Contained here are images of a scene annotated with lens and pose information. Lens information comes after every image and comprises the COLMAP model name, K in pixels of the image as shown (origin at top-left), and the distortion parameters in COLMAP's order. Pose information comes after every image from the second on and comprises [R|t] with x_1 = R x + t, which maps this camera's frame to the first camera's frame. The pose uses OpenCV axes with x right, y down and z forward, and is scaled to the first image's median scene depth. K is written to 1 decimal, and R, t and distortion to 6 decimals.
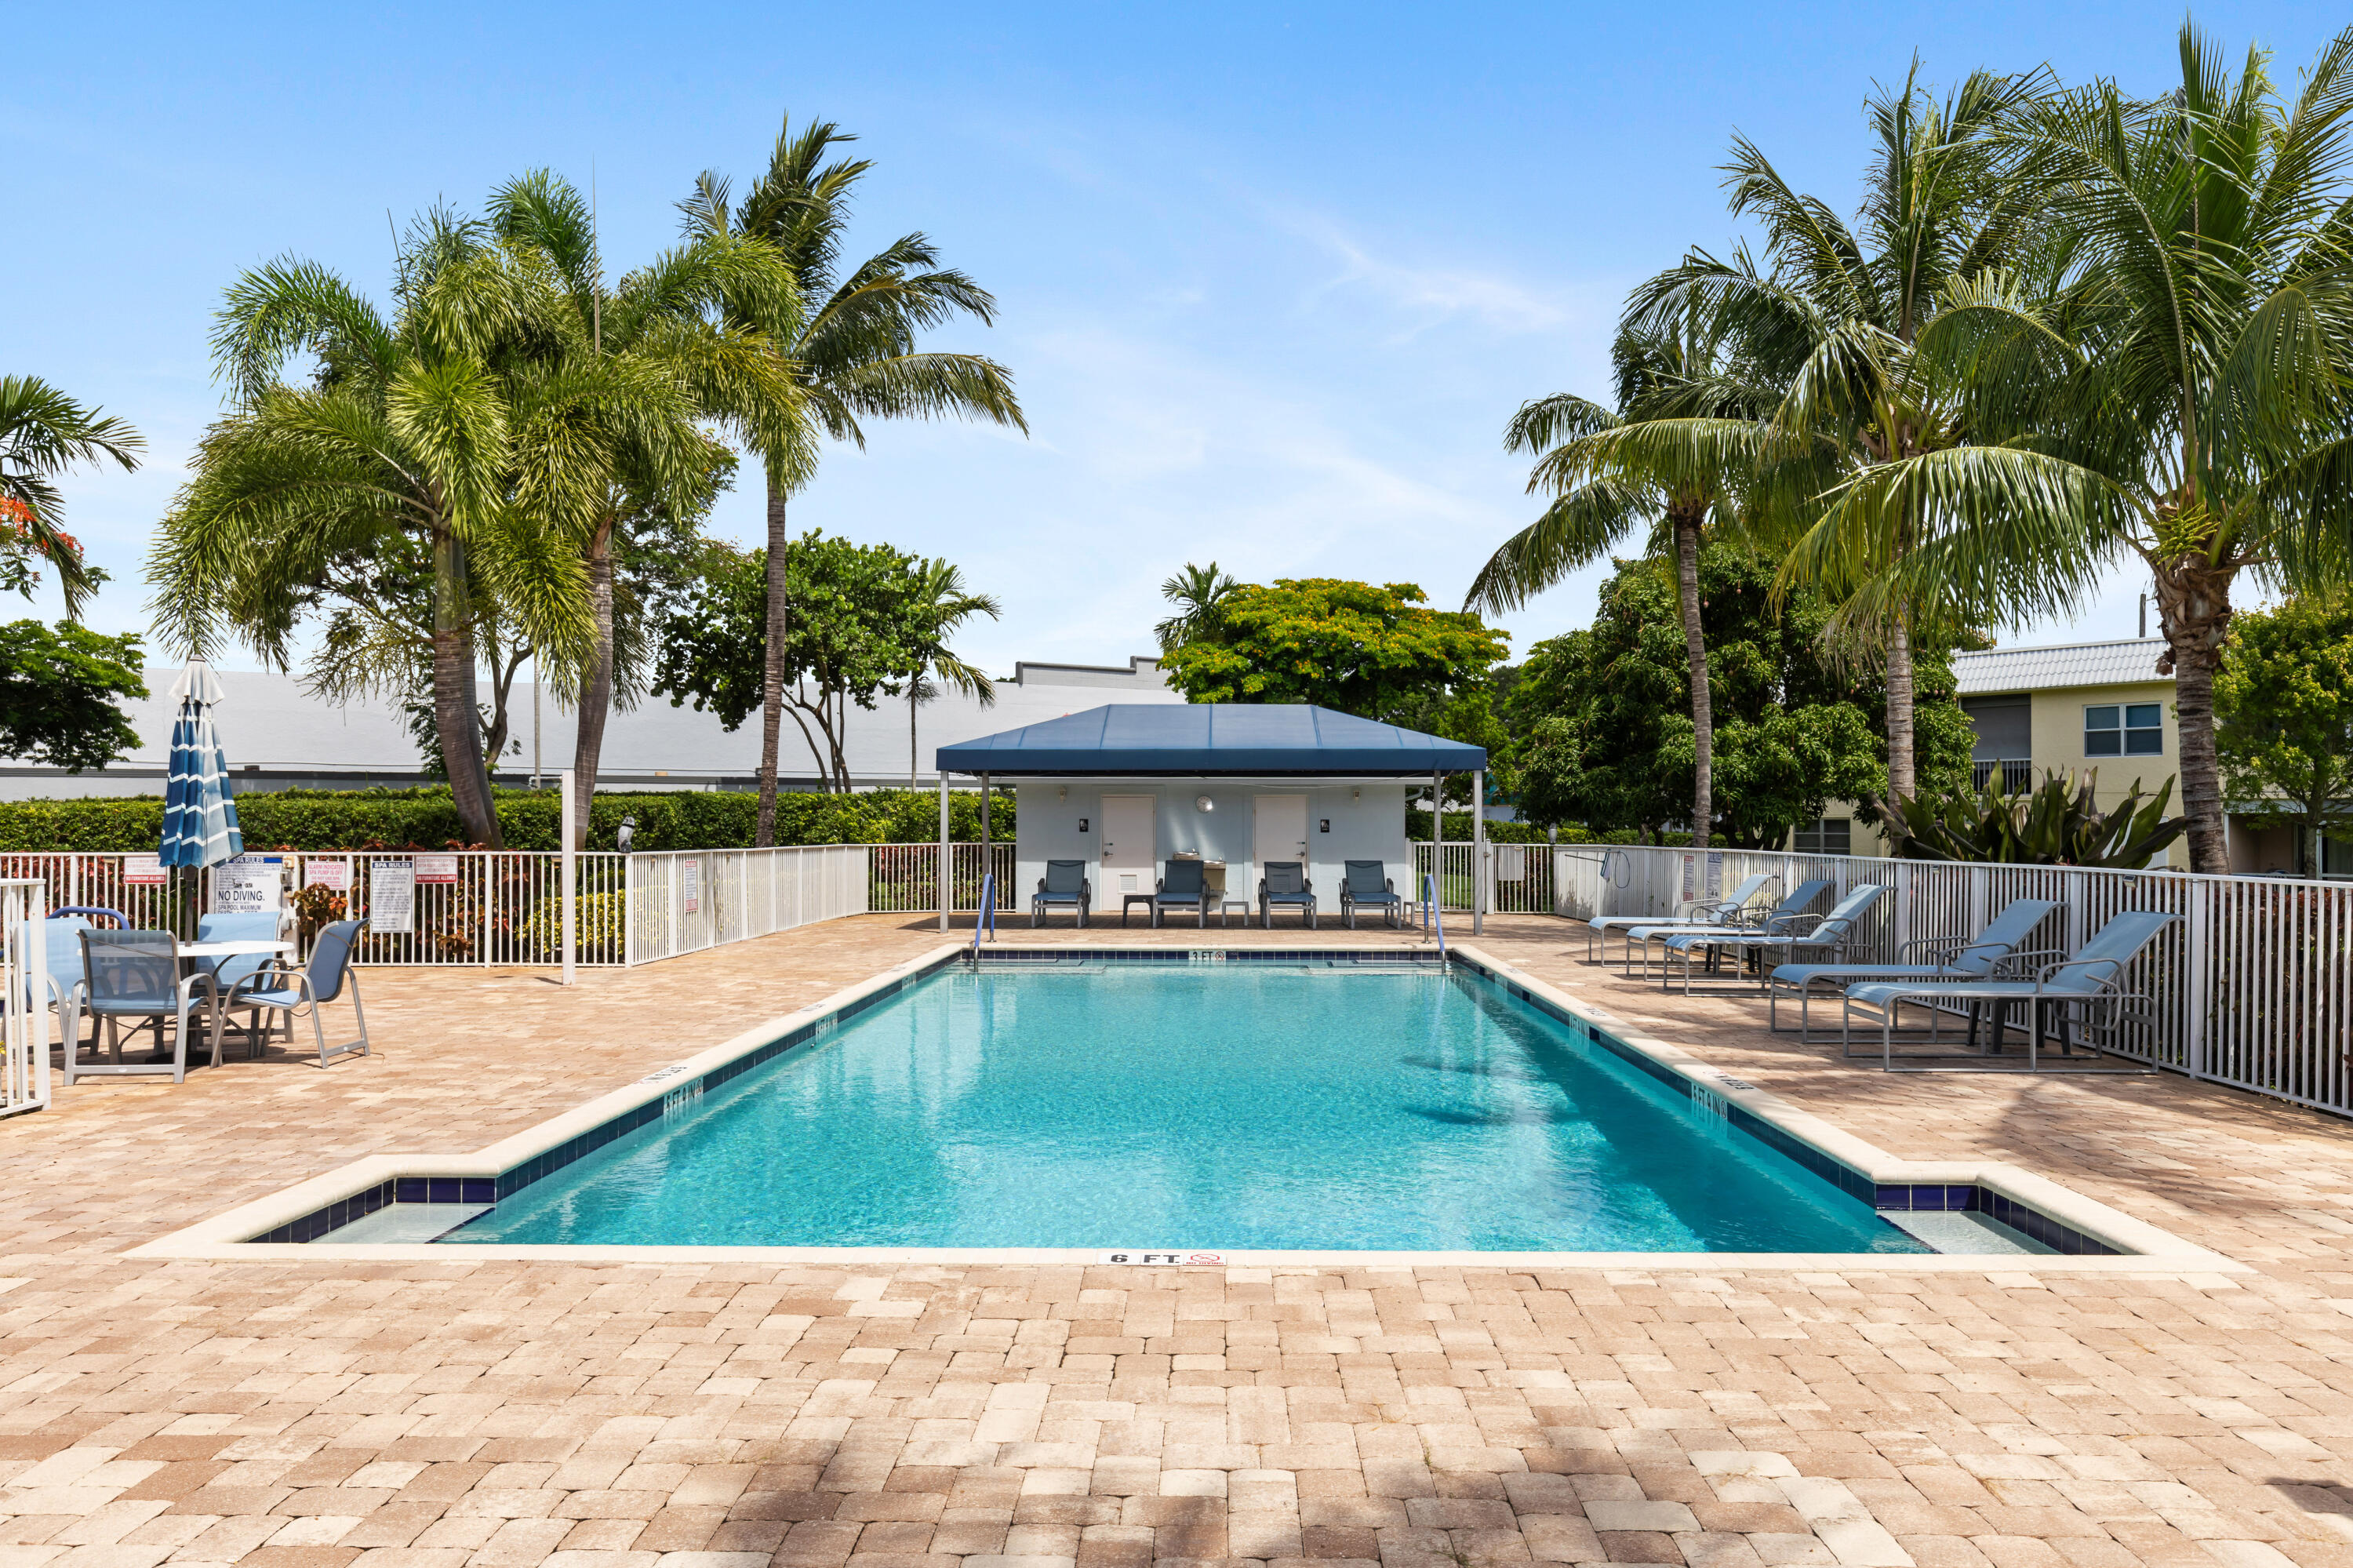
lens RADIAL K [[1761.5, 0, 1176.4], [0, 1761.5, 833.2], [0, 0, 1]] dist [-0.091308, -0.000466]
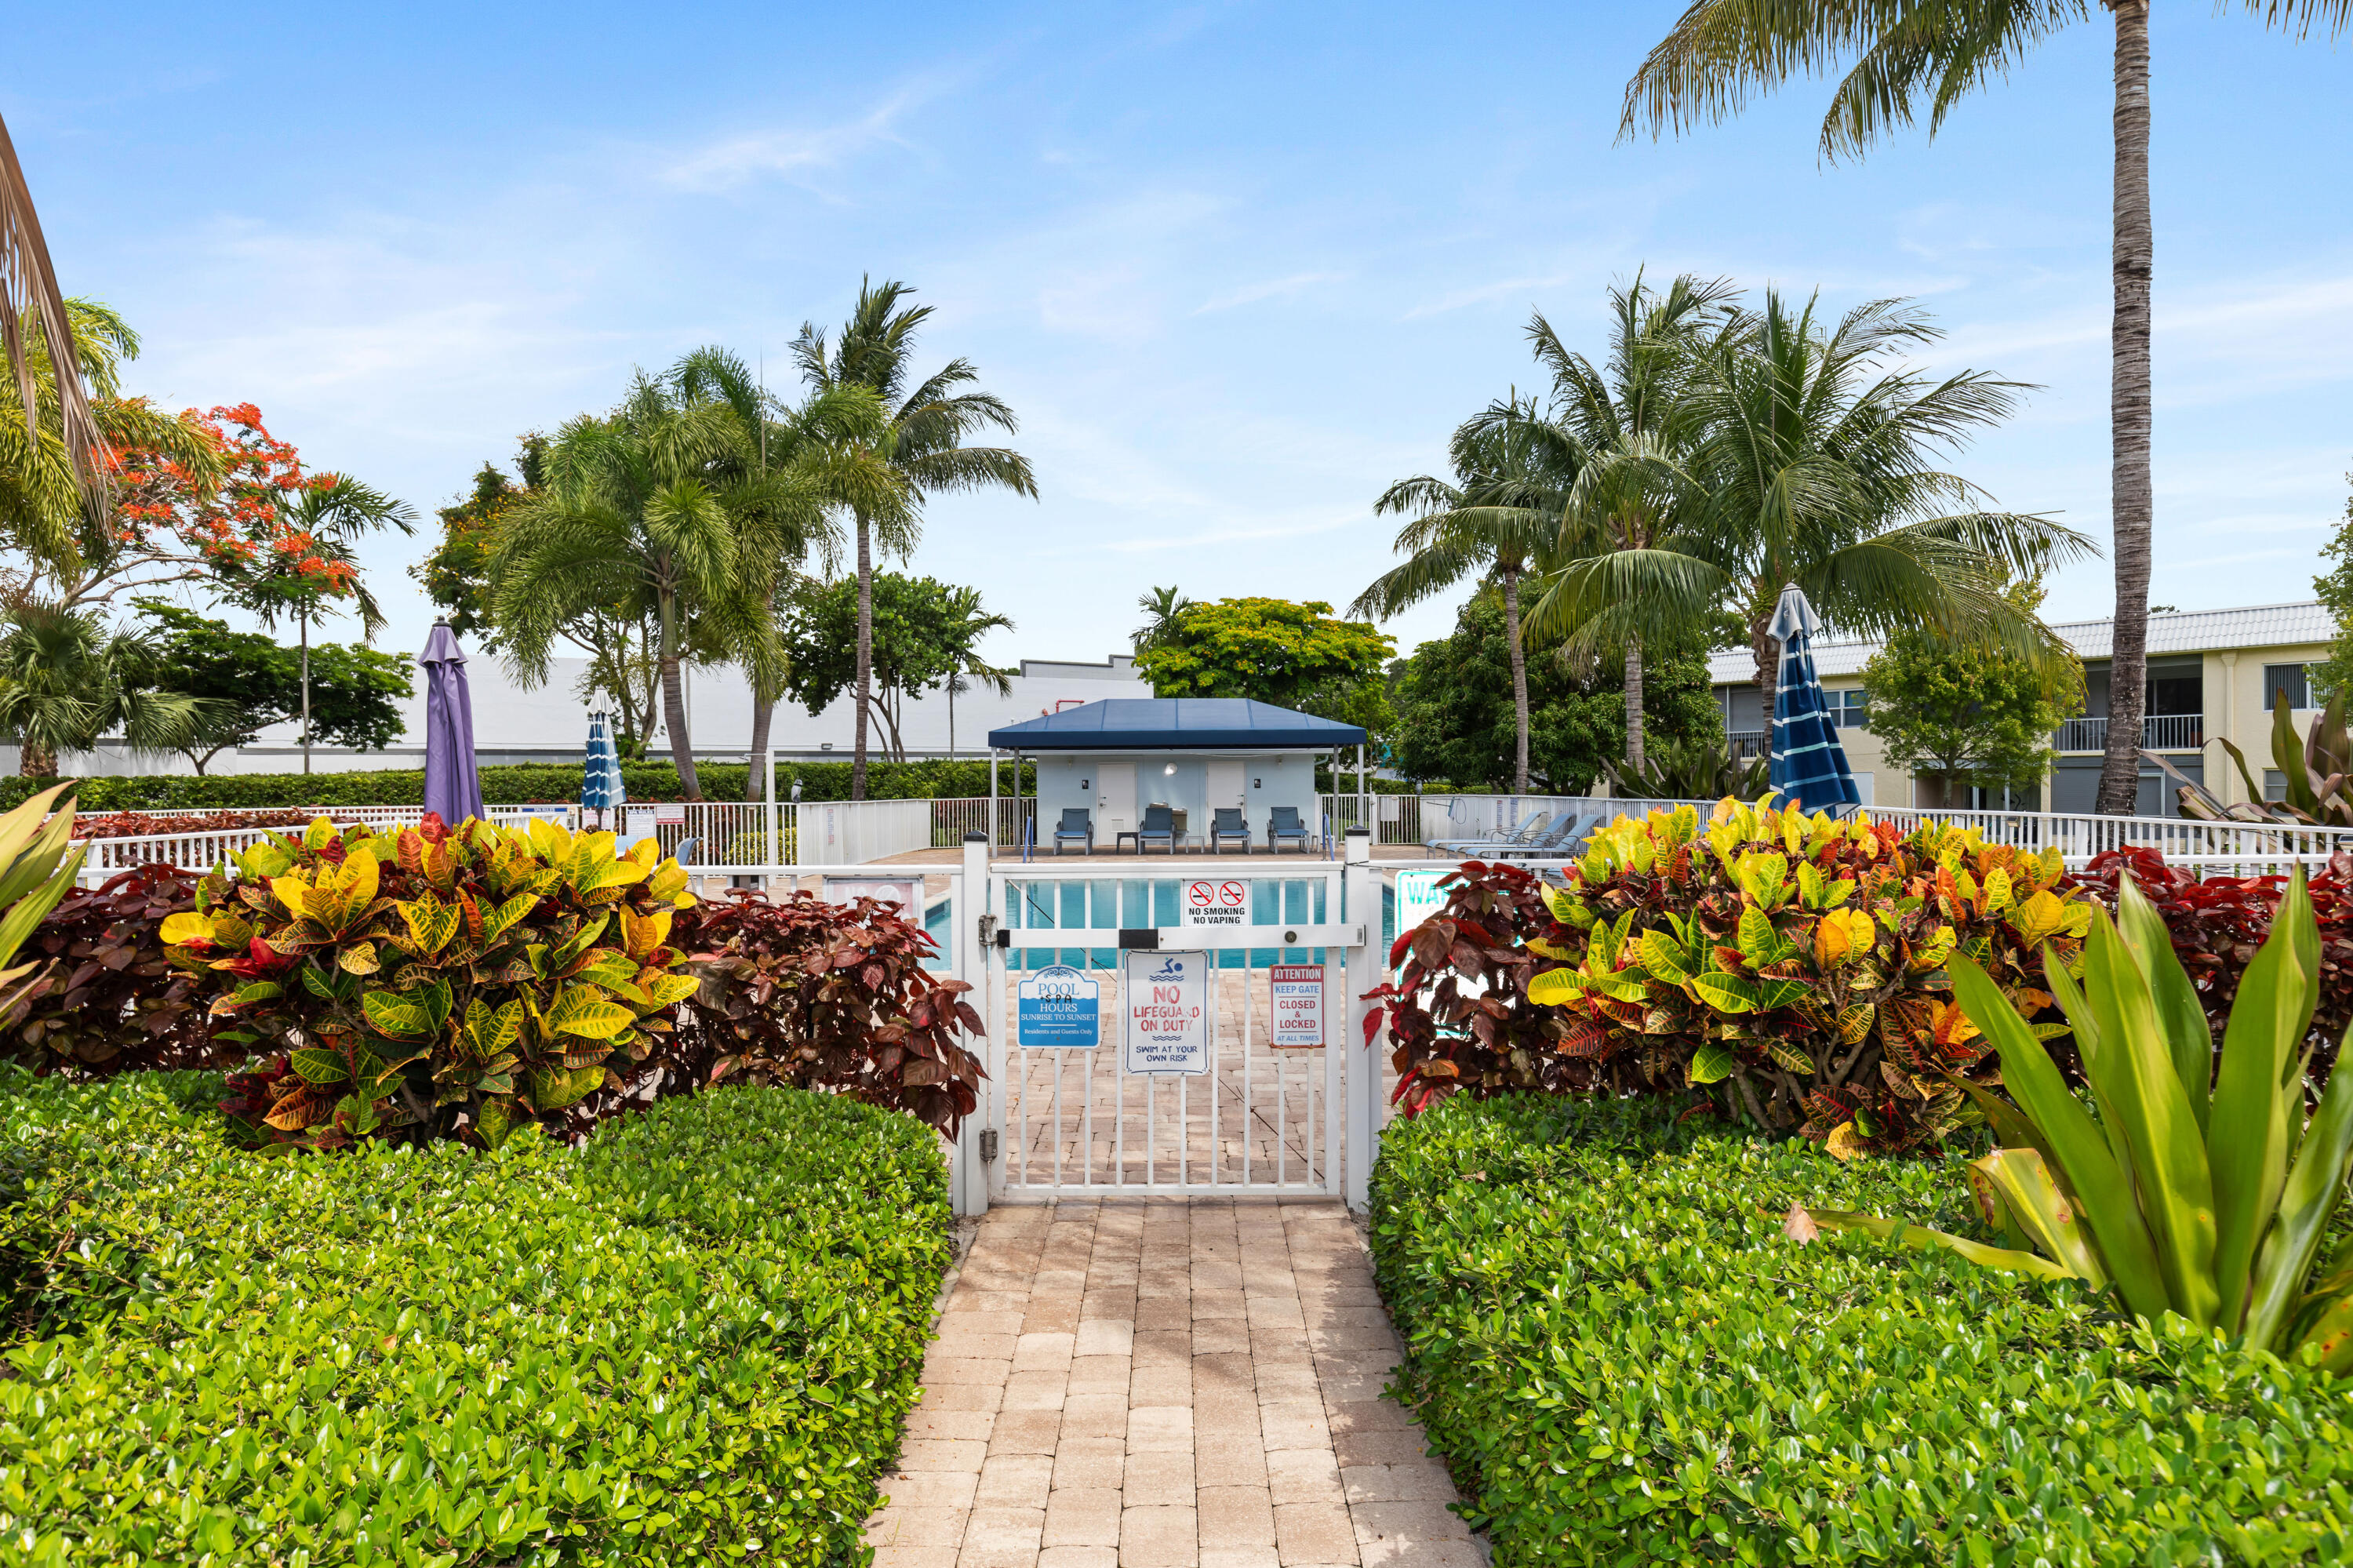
lens RADIAL K [[1468.6, 0, 1177.2], [0, 1468.6, 790.0], [0, 0, 1]] dist [-0.003409, -0.000797]
pose [[0.999634, -0.009407, 0.025367, -0.008856], [0.009461, 0.999953, -0.002025, 0.003063], [-0.025346, 0.002264, 0.999676, -0.160377]]
